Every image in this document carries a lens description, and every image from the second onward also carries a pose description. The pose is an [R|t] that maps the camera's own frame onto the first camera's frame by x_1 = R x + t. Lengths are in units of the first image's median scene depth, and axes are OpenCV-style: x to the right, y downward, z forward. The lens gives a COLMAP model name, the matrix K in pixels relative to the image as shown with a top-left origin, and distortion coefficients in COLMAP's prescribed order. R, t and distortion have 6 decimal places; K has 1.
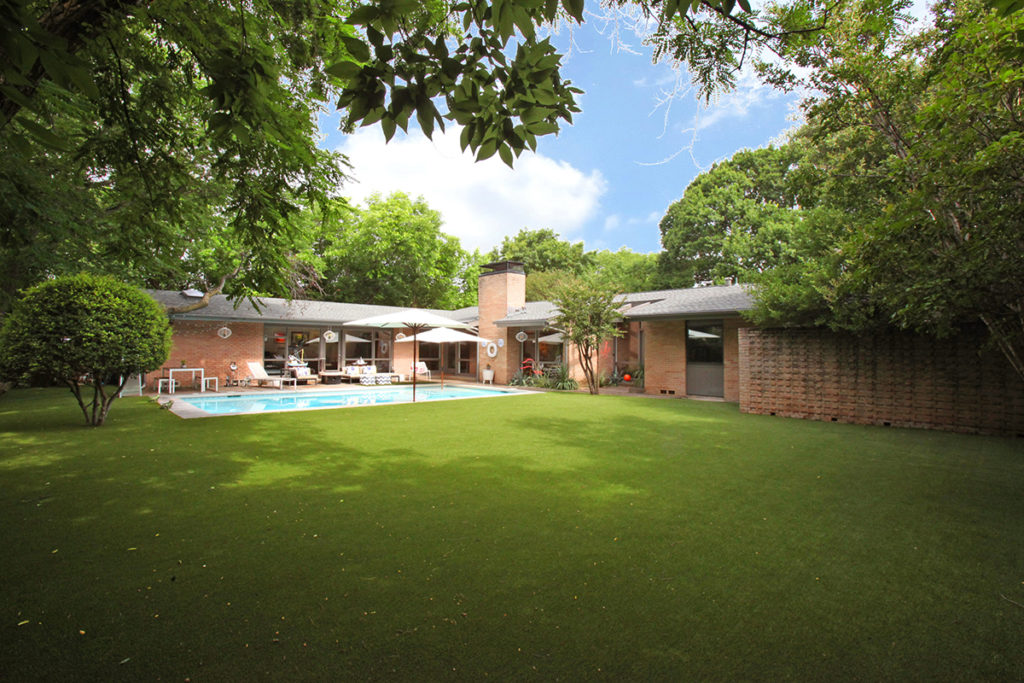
lens RADIAL K [[507.9, 0, 514.7], [0, 507.9, 342.3], [0, 0, 1]] dist [-0.004288, -0.000187]
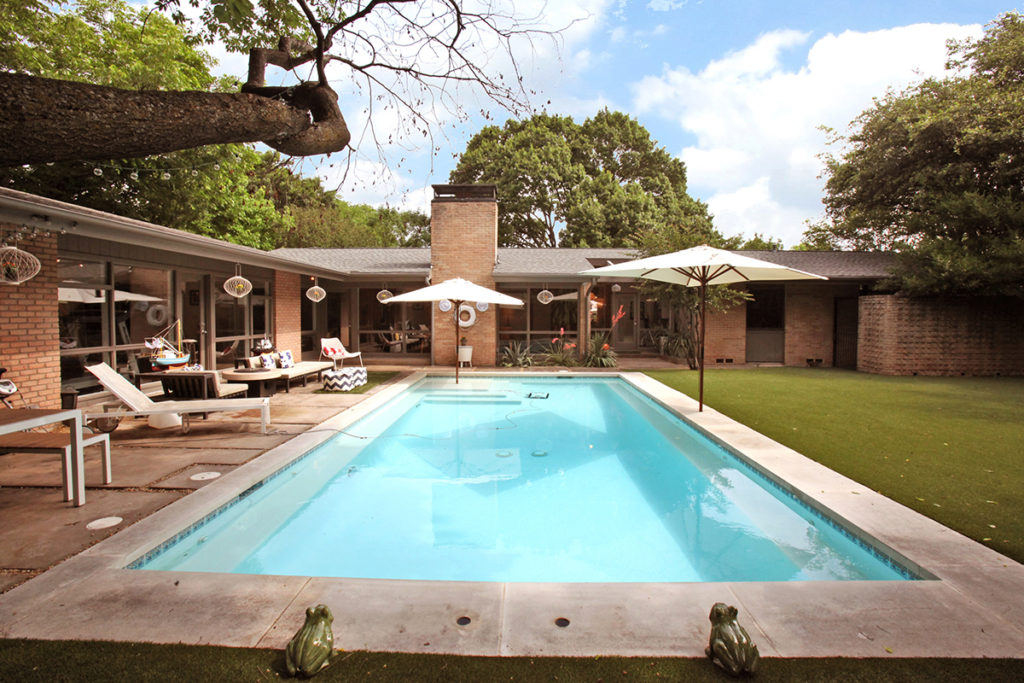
lens RADIAL K [[507.9, 0, 512.4], [0, 507.9, 338.2], [0, 0, 1]] dist [-0.004288, -0.000187]
pose [[0.674757, -0.038745, 0.737023, -0.880826], [-0.010380, 0.998024, 0.061969, 0.004284], [-0.737967, -0.049465, 0.673021, 0.902183]]
